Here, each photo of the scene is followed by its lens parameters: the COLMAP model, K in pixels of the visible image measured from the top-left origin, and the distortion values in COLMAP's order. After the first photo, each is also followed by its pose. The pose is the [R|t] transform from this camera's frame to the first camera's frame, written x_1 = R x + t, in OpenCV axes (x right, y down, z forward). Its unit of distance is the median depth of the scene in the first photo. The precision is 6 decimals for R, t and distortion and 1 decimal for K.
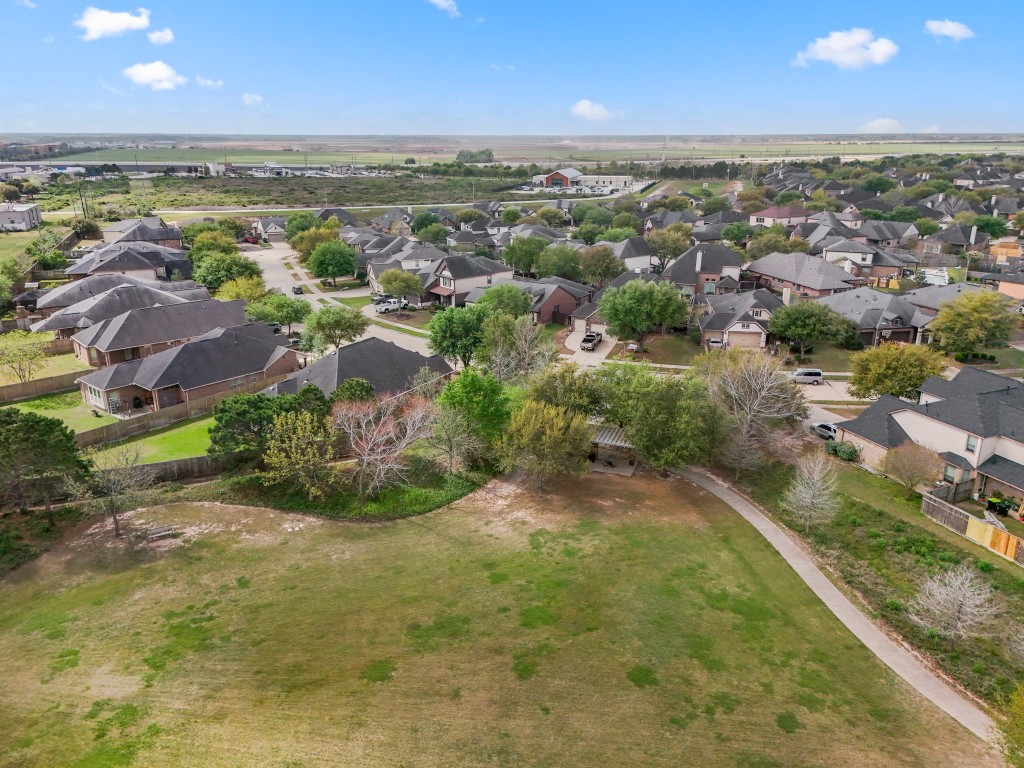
lens RADIAL K [[773.4, 0, 512.0], [0, 773.4, 384.0], [0, 0, 1]] dist [0.071127, -0.060967]
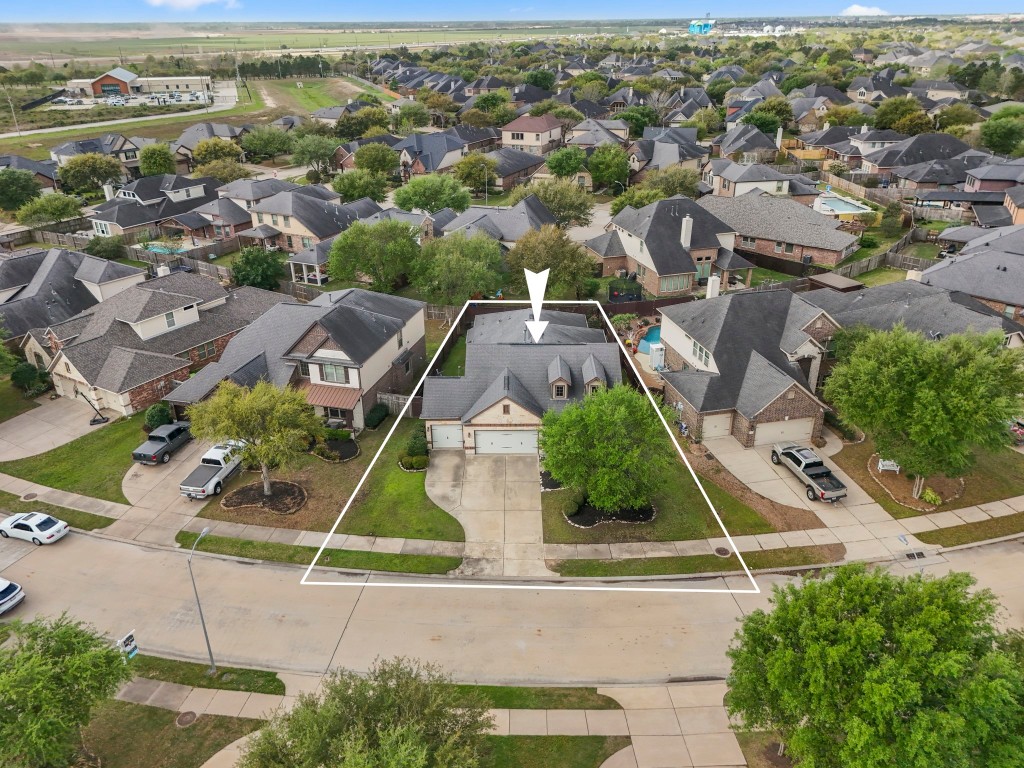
lens RADIAL K [[773.4, 0, 512.0], [0, 773.4, 384.0], [0, 0, 1]] dist [0.071127, -0.060967]
pose [[0.825873, -0.244423, 0.508125, -0.070698], [0.180320, 0.968326, 0.172713, -0.057500], [-0.534246, -0.051014, 0.843789, 0.185177]]
